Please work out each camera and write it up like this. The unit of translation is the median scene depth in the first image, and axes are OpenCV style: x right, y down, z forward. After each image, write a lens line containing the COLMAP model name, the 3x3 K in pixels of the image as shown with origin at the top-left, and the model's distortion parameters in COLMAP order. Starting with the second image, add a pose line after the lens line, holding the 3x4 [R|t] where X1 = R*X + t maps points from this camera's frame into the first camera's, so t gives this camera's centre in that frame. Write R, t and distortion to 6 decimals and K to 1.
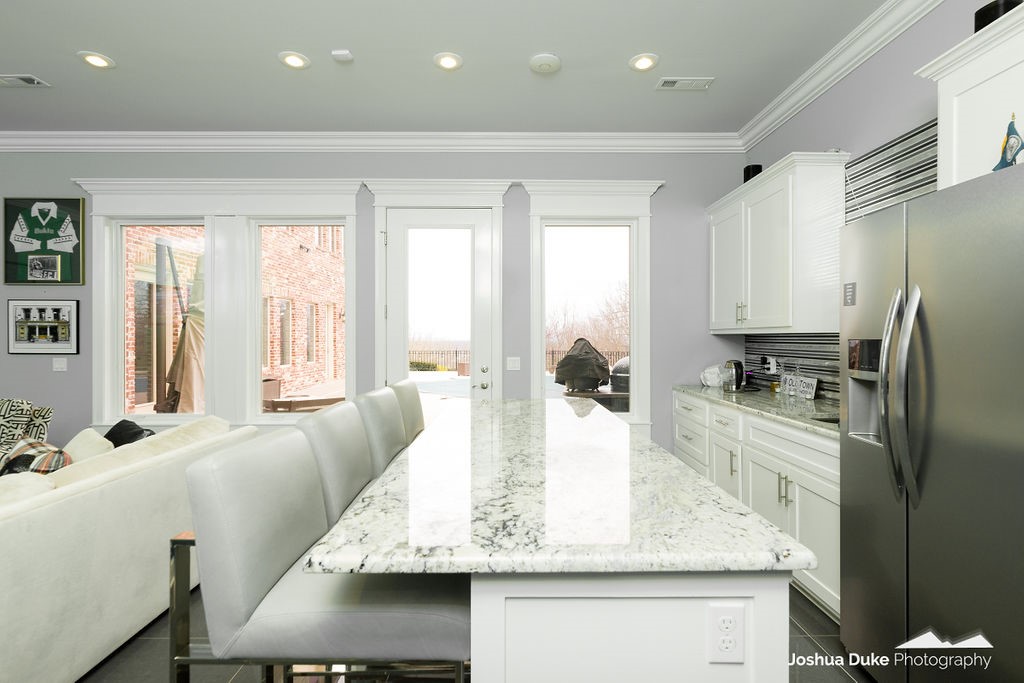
lens RADIAL K [[486.1, 0, 512.0], [0, 486.1, 341.5], [0, 0, 1]] dist [-0.014050, 0.000283]
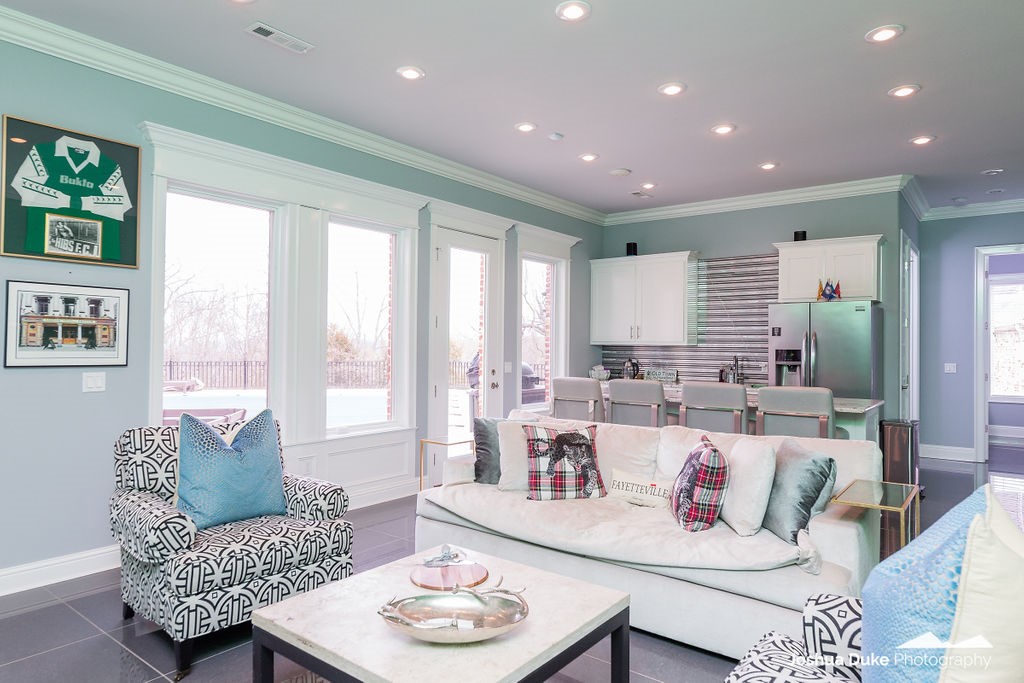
lens RADIAL K [[640.3, 0, 512.0], [0, 640.3, 341.5], [0, 0, 1]] dist [0.001018, -0.000134]
pose [[0.632598, 0.011049, 0.774401, -1.277200], [-0.002570, 0.999923, -0.012167, 0.000266], [-0.774476, 0.005707, 0.632578, -0.028531]]
